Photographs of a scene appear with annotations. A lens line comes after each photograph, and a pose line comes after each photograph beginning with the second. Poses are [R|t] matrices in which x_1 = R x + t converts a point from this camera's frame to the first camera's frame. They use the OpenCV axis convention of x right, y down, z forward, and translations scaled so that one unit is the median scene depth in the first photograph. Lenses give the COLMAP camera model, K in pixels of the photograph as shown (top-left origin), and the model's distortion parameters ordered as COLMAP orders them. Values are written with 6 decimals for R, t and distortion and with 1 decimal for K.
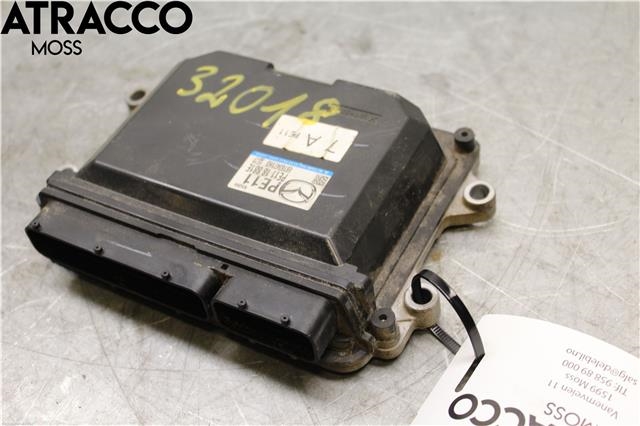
lens RADIAL K [[916.5, 0, 321.3], [0, 916.5, 211.2], [0, 0, 1]] dist [-0.027878, 0.000000]
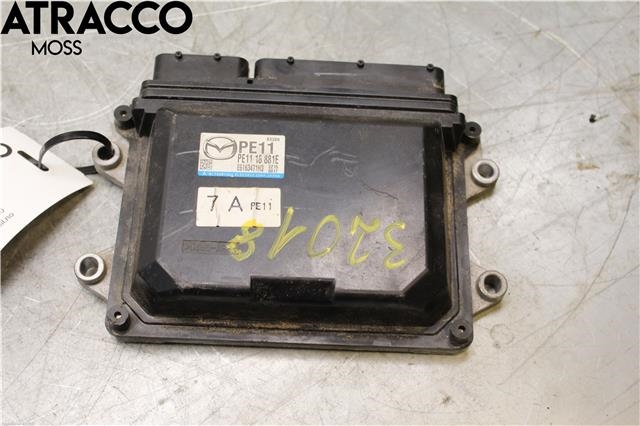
lens RADIAL K [[920.8, 0, 319.5], [0, 920.8, 213.3], [0, 0, 1]] dist [-0.004881, 0.000000]
pose [[-0.886705, 0.448580, -0.111935, 0.027247], [-0.288242, -0.347073, 0.892444, -1.048567], [0.361484, 0.823599, 0.437051, 0.586756]]
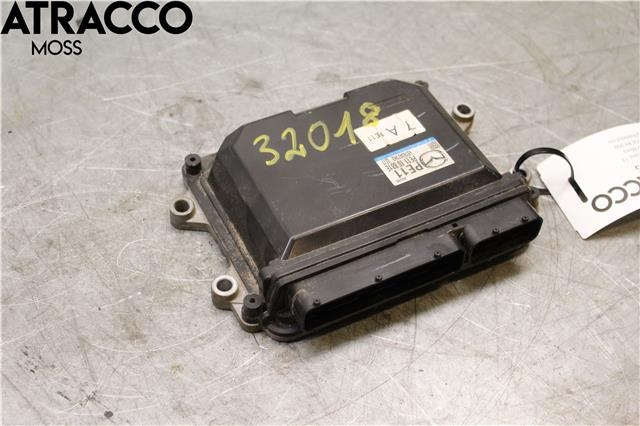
lens RADIAL K [[916.5, 0, 320.1], [0, 916.5, 213.6], [0, 0, 1]] dist [-0.027878, 0.000000]
pose [[0.551112, -0.518288, 0.653952, -0.996005], [0.534521, 0.821081, 0.200283, -0.301055], [-0.640752, 0.239173, 0.729543, 0.134547]]
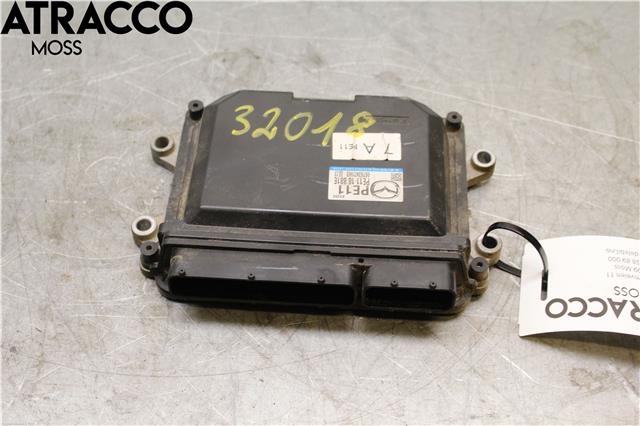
lens RADIAL K [[916.5, 0, 321.0], [0, 916.5, 213.7], [0, 0, 1]] dist [-0.027878, 0.000000]
pose [[0.895441, -0.251057, 0.367635, -0.561224], [0.230900, 0.967966, 0.098622, -0.130333], [-0.380618, -0.003423, 0.924726, -0.147584]]
